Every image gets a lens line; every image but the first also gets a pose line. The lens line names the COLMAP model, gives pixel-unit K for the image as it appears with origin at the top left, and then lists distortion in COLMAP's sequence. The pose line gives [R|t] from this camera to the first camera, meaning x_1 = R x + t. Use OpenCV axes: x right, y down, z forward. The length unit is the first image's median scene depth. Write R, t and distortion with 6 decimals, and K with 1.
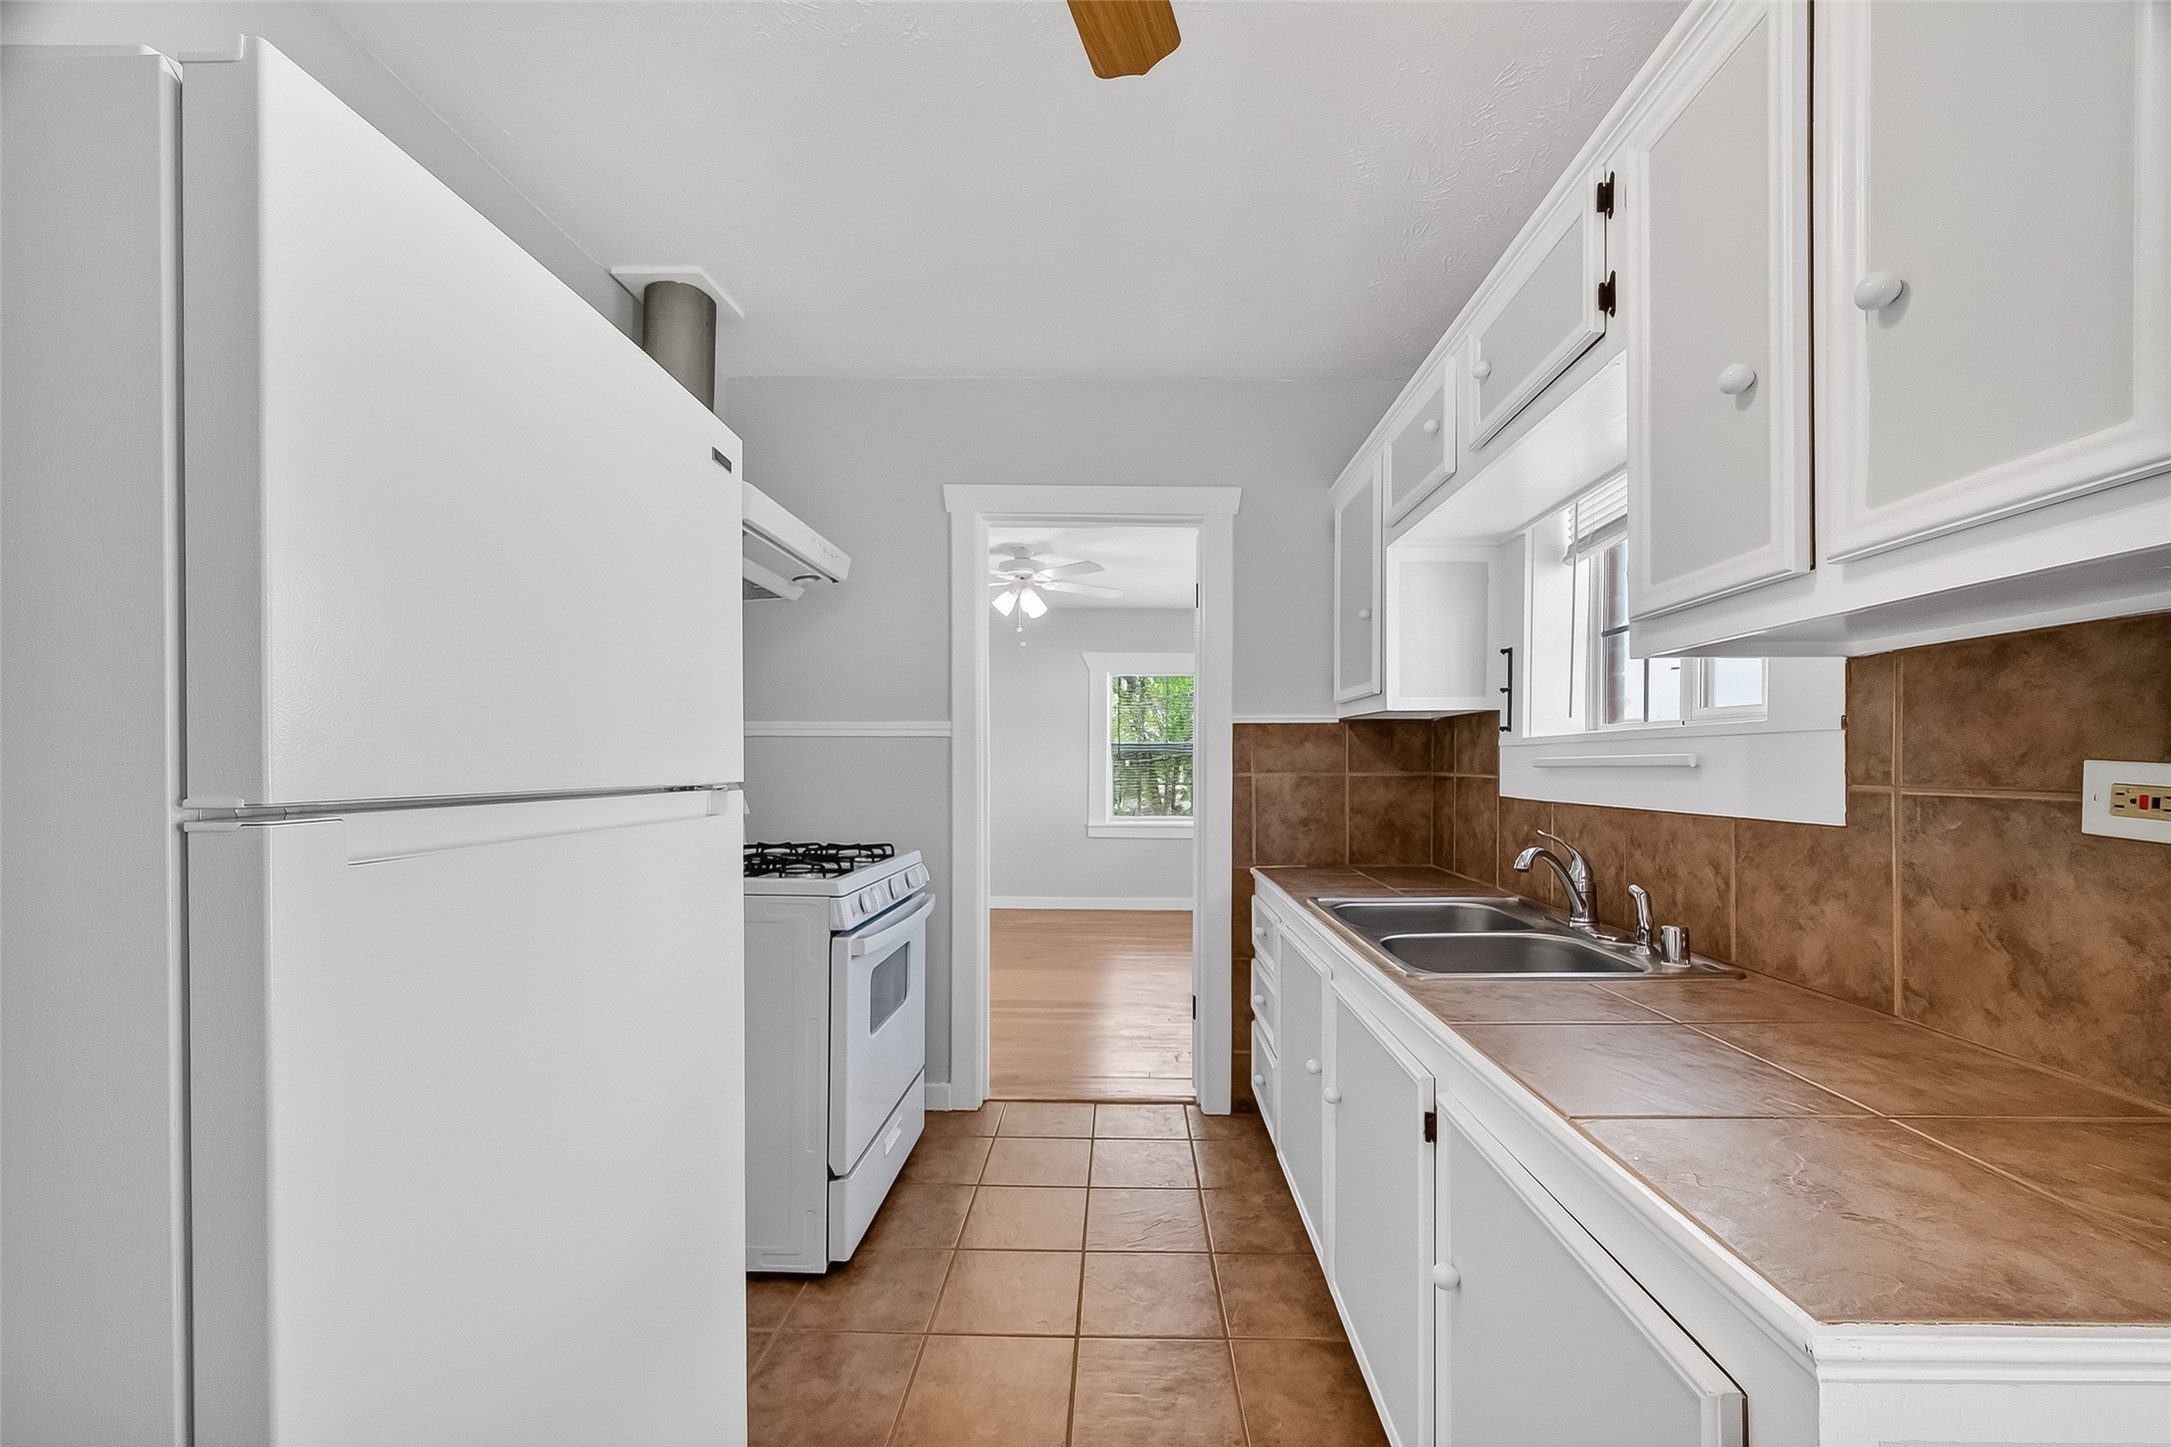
lens RADIAL K [[869.2, 0, 1113.3], [0, 869.2, 764.9], [0, 0, 1]] dist [0.000227, 0.000106]
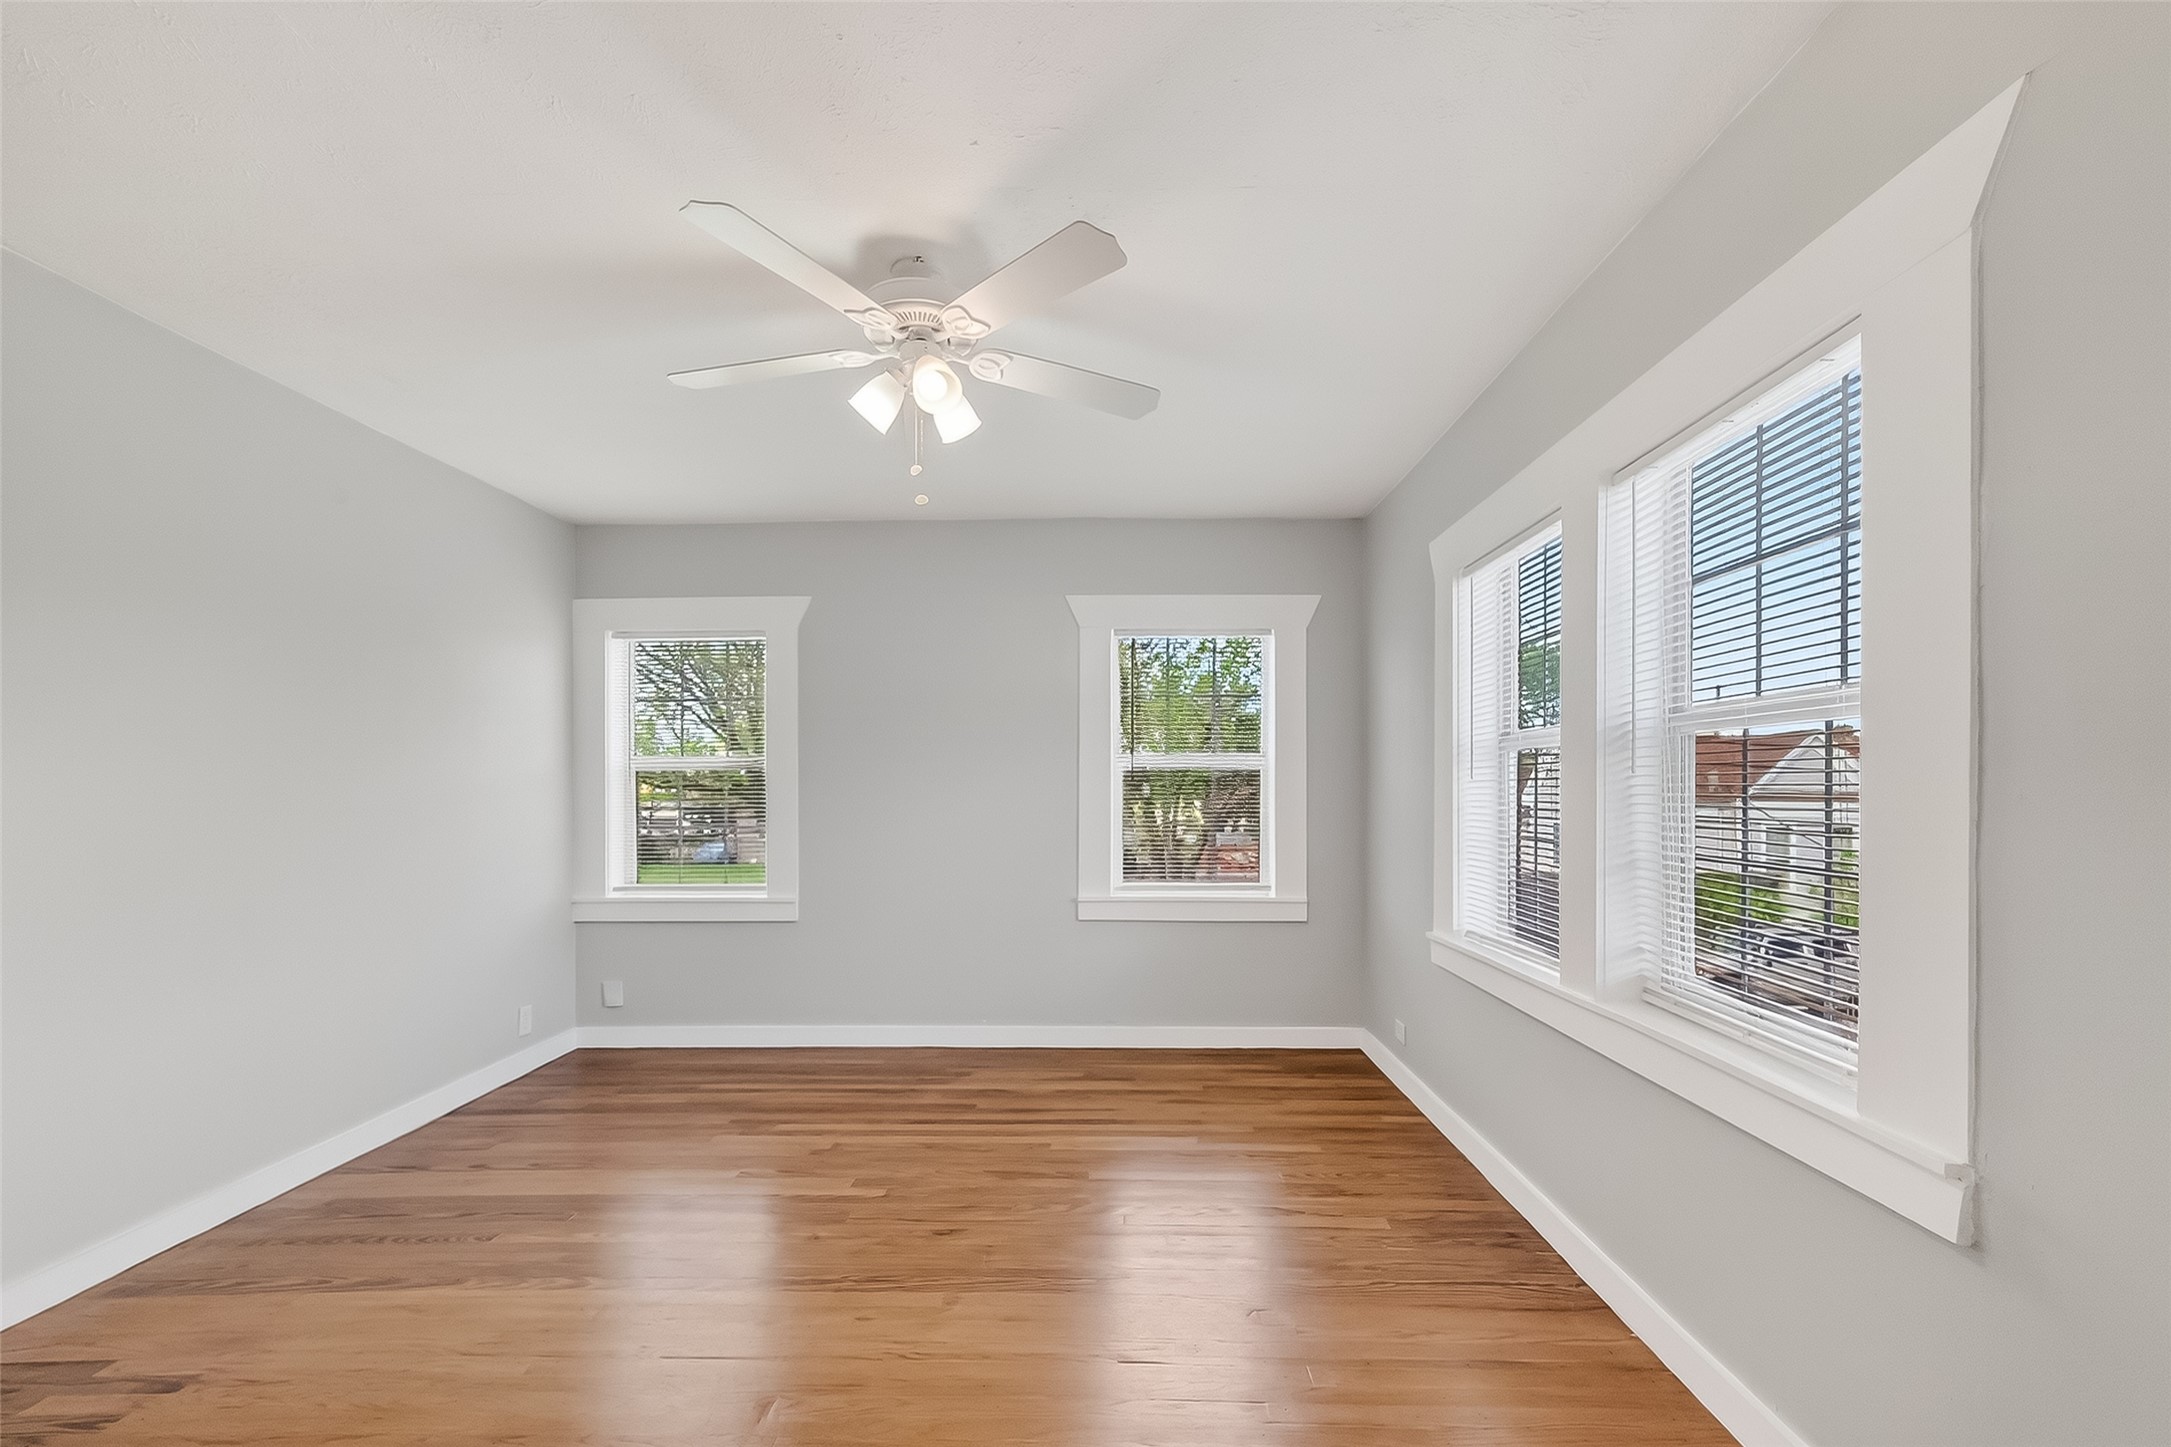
lens RADIAL K [[927.9, 0, 1078.6], [0, 927.9, 784.0], [0, 0, 1]] dist [0.001085, 0.000046]
pose [[0.999885, -0.001514, -0.015082, -0.070793], [0.001437, 0.999986, -0.005116, -0.005667], [0.015090, 0.005093, 0.999873, 1.355886]]
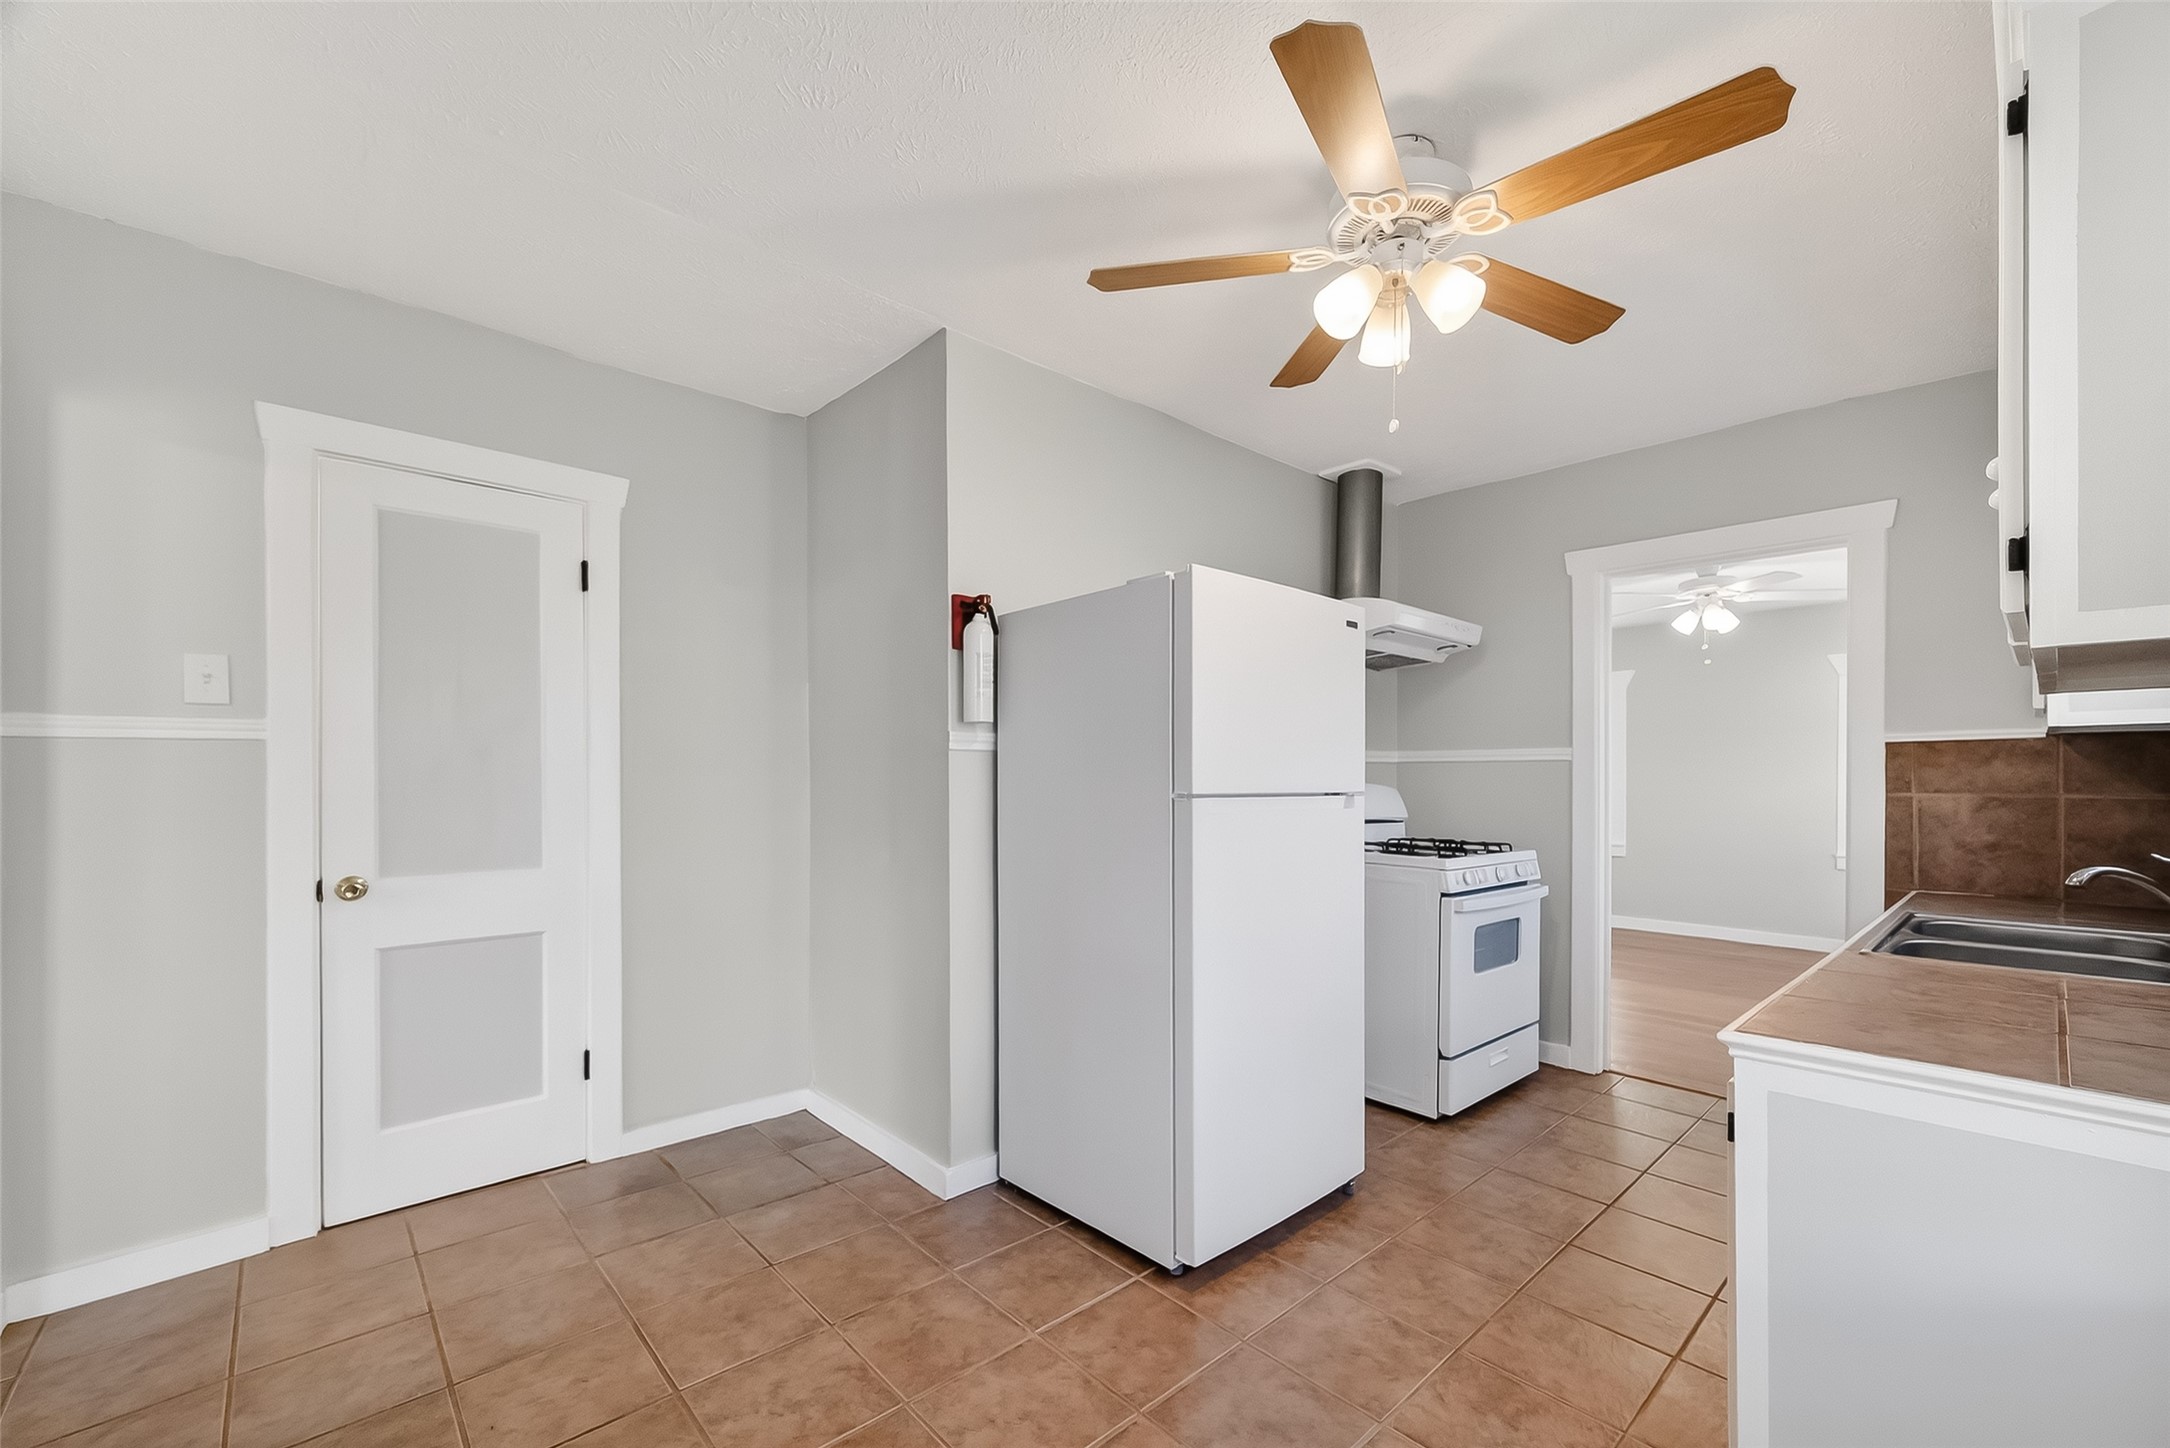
lens RADIAL K [[865.4, 0, 1075.0], [0, 865.4, 778.9], [0, 0, 1]] dist [0.000832, 0.000210]
pose [[0.671253, -0.000711, -0.741228, 0.350547], [-0.004316, 0.999979, -0.004868, 0.002960], [0.741216, 0.006466, 0.671236, -0.464641]]
